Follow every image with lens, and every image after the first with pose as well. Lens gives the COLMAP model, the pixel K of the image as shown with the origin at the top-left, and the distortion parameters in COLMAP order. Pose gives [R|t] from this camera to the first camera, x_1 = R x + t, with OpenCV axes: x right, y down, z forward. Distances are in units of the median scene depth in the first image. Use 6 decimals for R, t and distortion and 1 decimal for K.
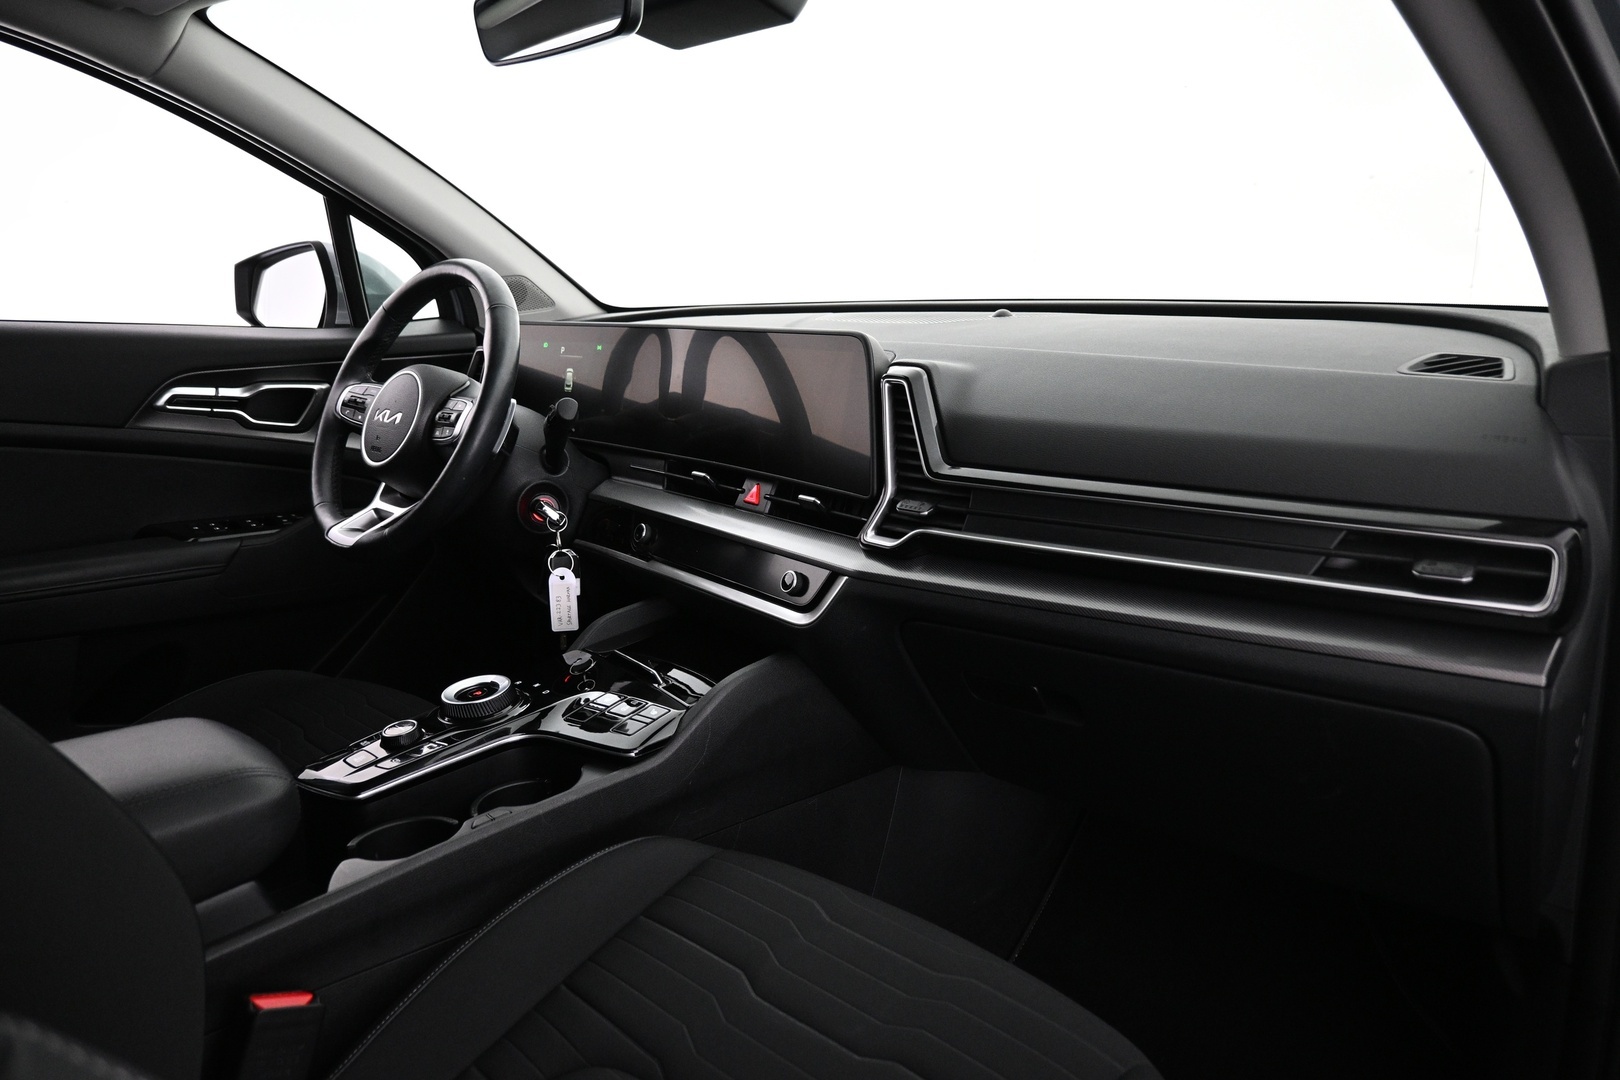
lens RADIAL K [[1071.6, 0, 810.0], [0, 1071.6, 540.0], [0, 0, 1]] dist [-0.002542, -0.002617]
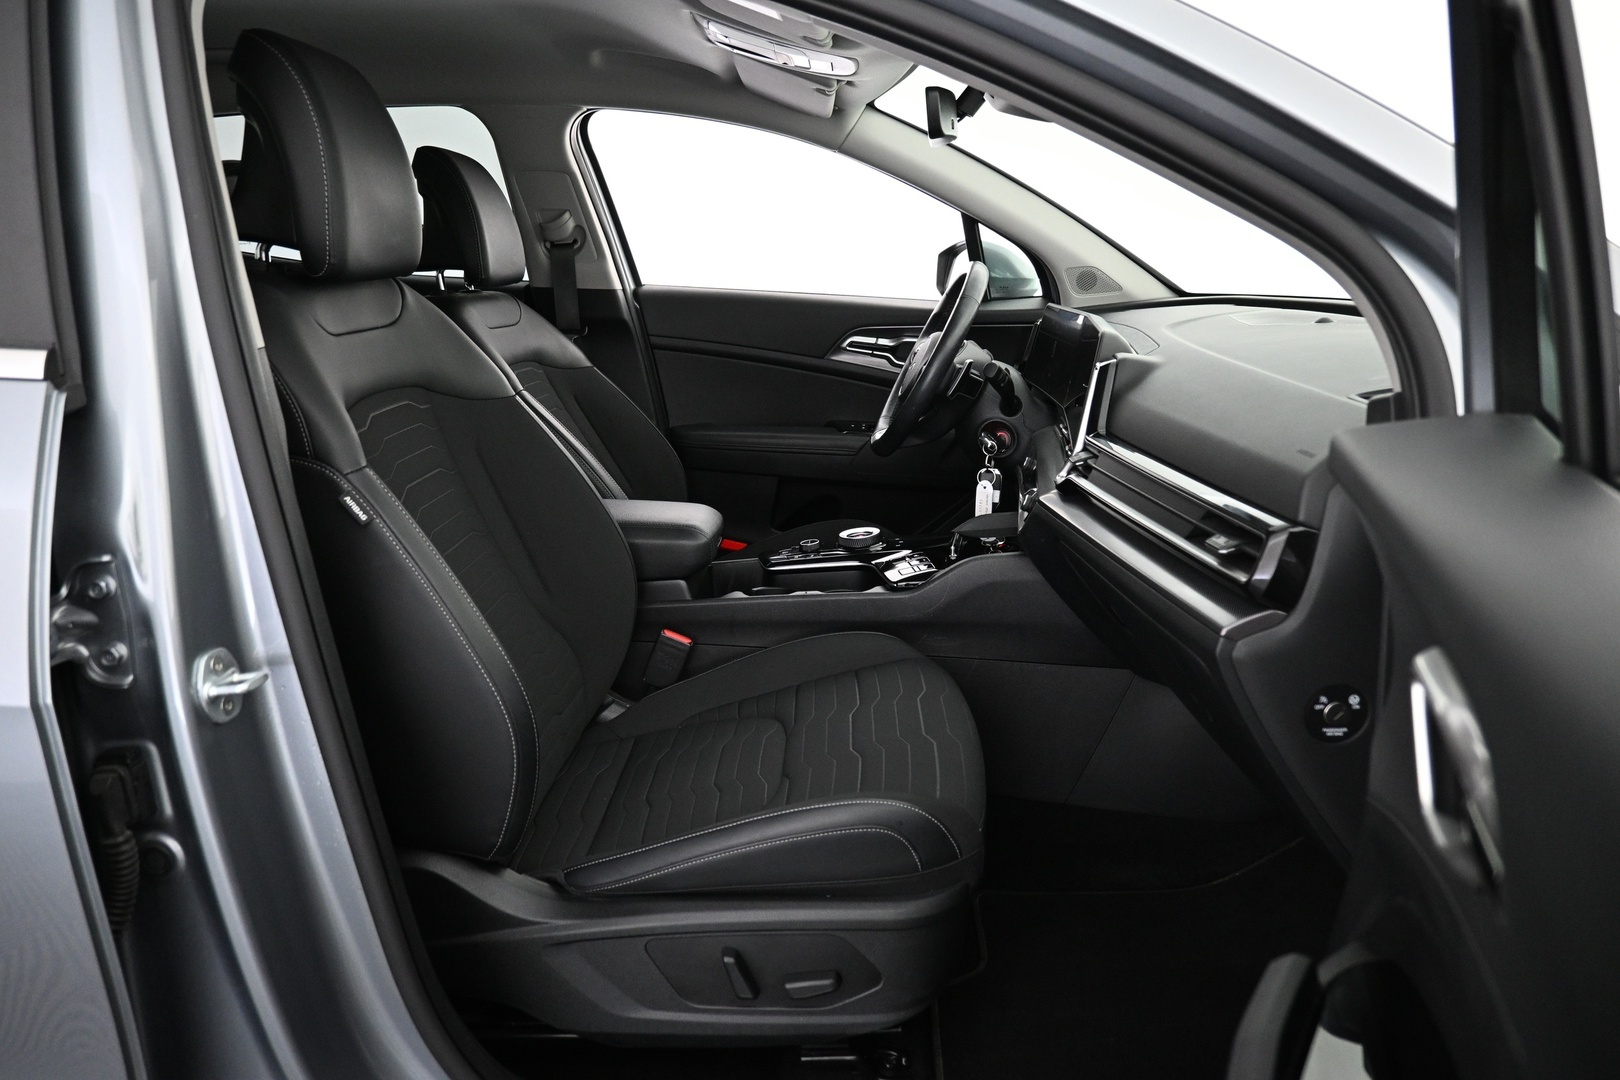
lens RADIAL K [[1071.6, 0, 810.0], [0, 1071.6, 540.0], [0, 0, 1]] dist [-0.002542, -0.002617]
pose [[0.666000, 0.199743, -0.718712, 0.560484], [-0.173598, 0.978531, 0.111086, -0.012331], [0.725471, 0.050784, 0.686377, -0.119066]]
